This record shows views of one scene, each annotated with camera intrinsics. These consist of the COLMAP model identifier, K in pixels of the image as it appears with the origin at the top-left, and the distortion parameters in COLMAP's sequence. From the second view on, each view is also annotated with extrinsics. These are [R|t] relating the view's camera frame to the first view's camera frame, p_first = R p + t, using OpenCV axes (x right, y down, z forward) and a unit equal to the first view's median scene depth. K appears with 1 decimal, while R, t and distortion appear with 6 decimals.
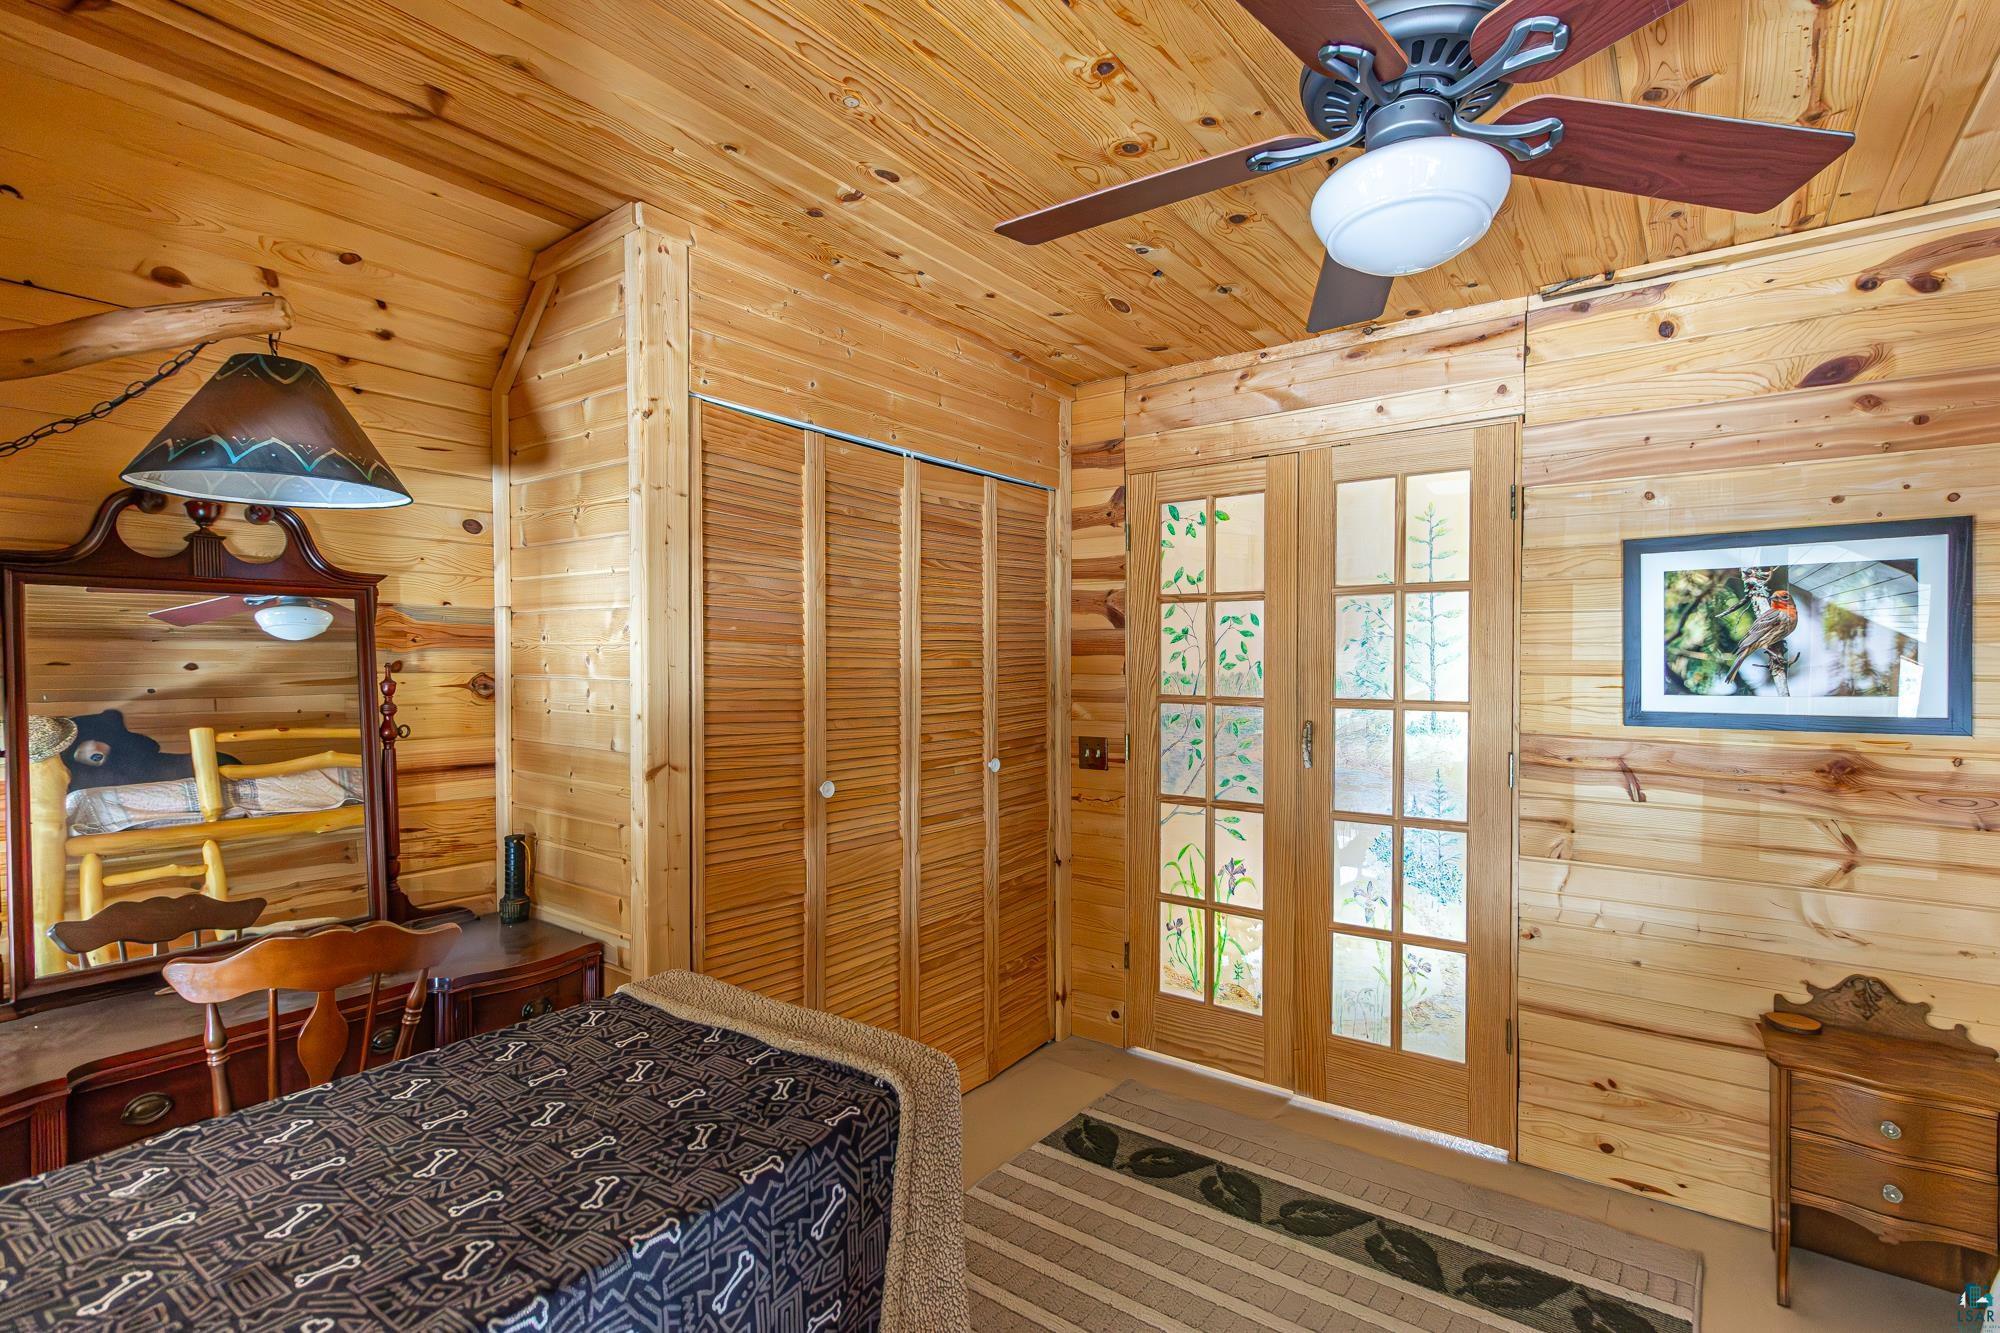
lens RADIAL K [[948.1, 0, 1044.2], [0, 948.1, 675.6], [0, 0, 1]] dist [0.002704, 0.001307]
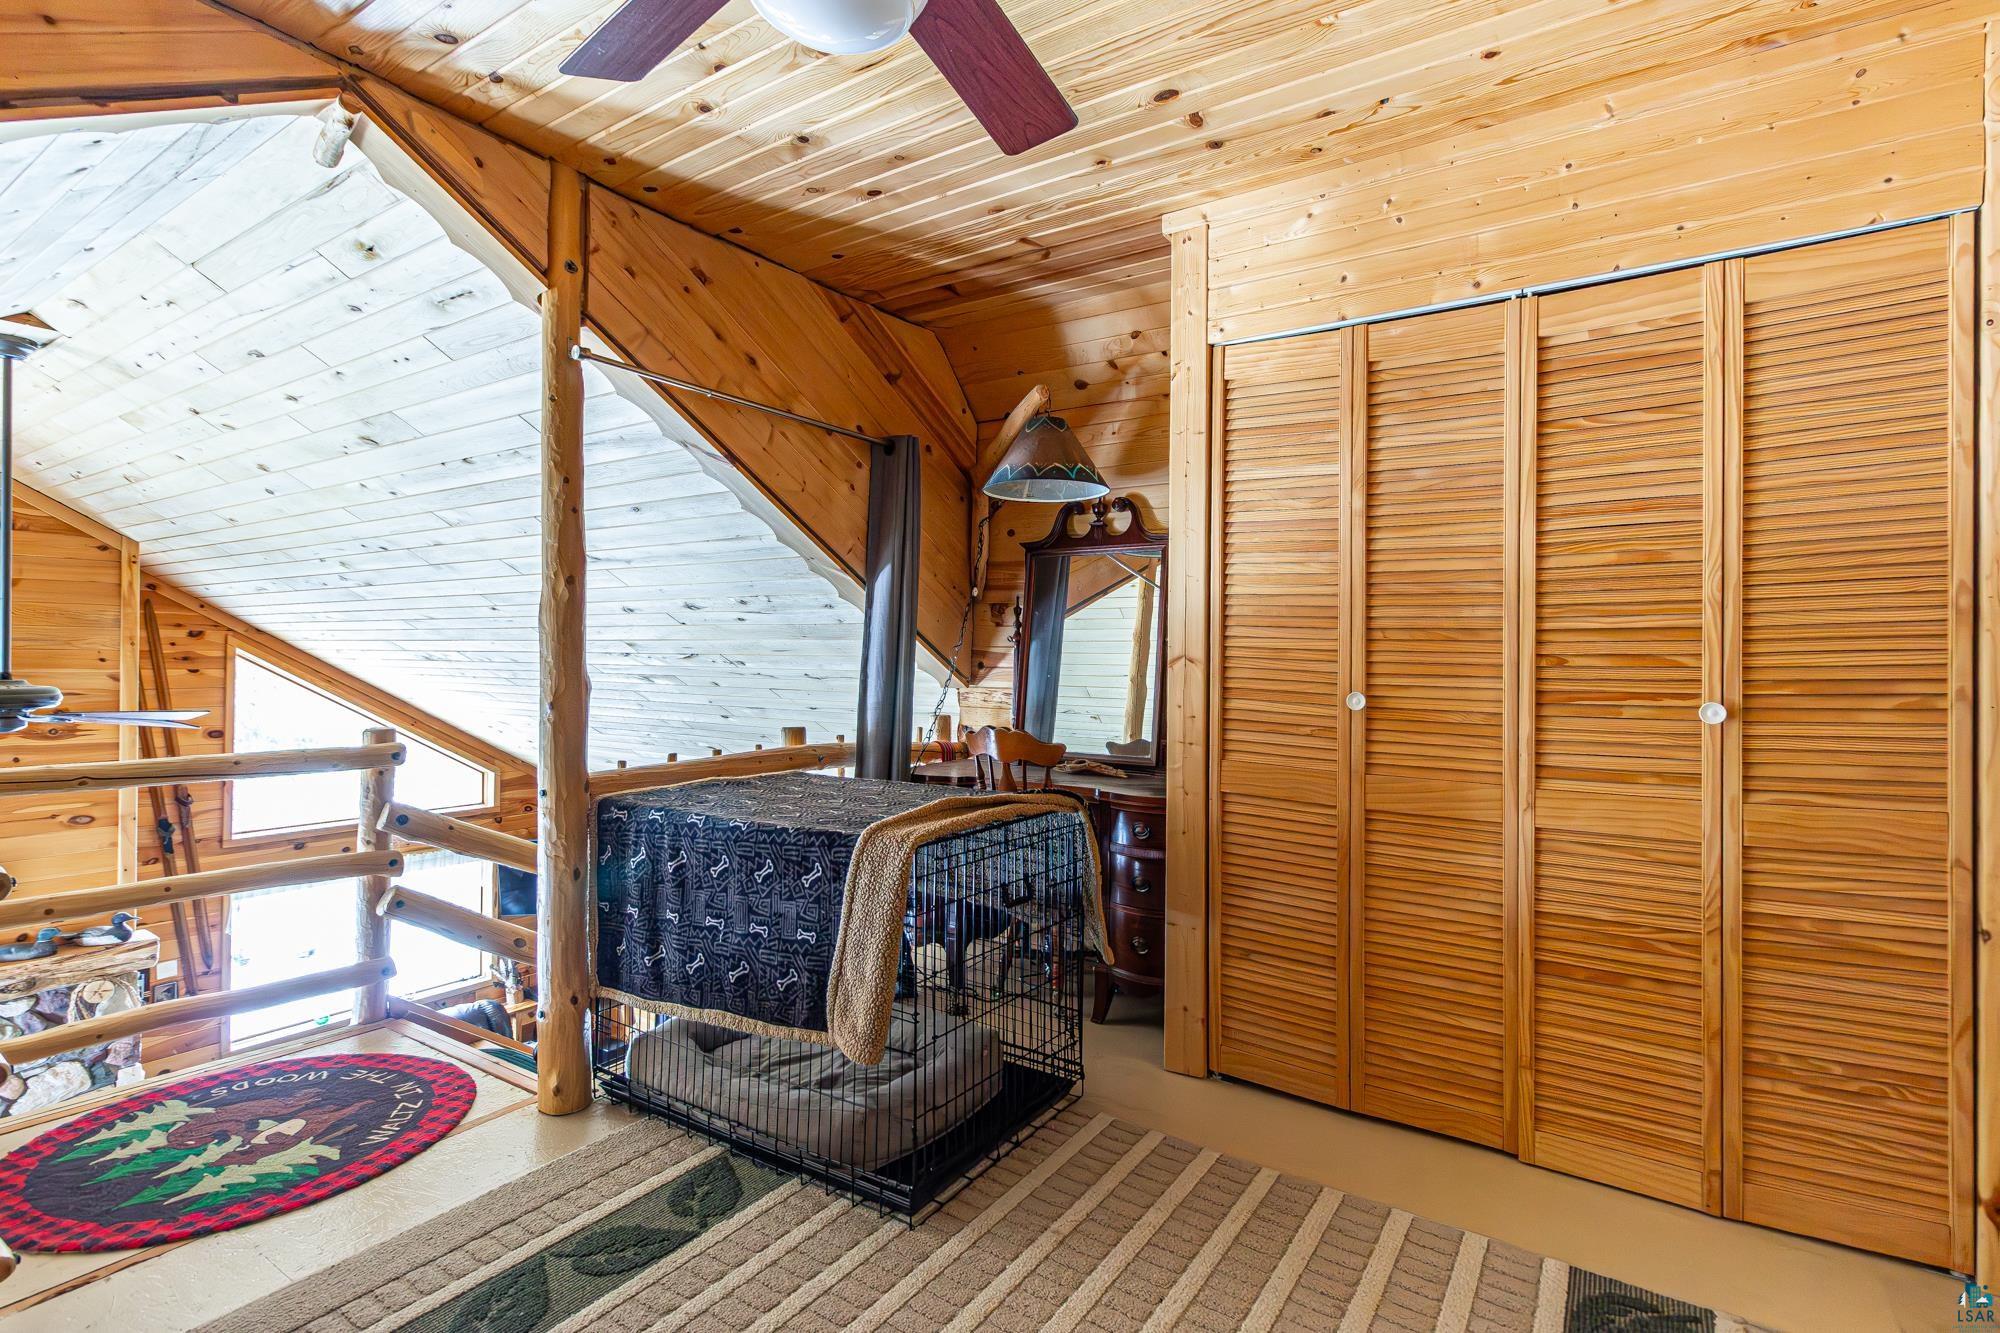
lens RADIAL K [[948.1, 0, 997.2], [0, 948.1, 663.4], [0, 0, 1]] dist [0.002704, 0.001307]
pose [[0.029812, 0.007511, -0.999527, 0.711269], [-0.027570, 0.999597, 0.006689, 0.087539], [0.999175, 0.027358, 0.030007, 0.627135]]
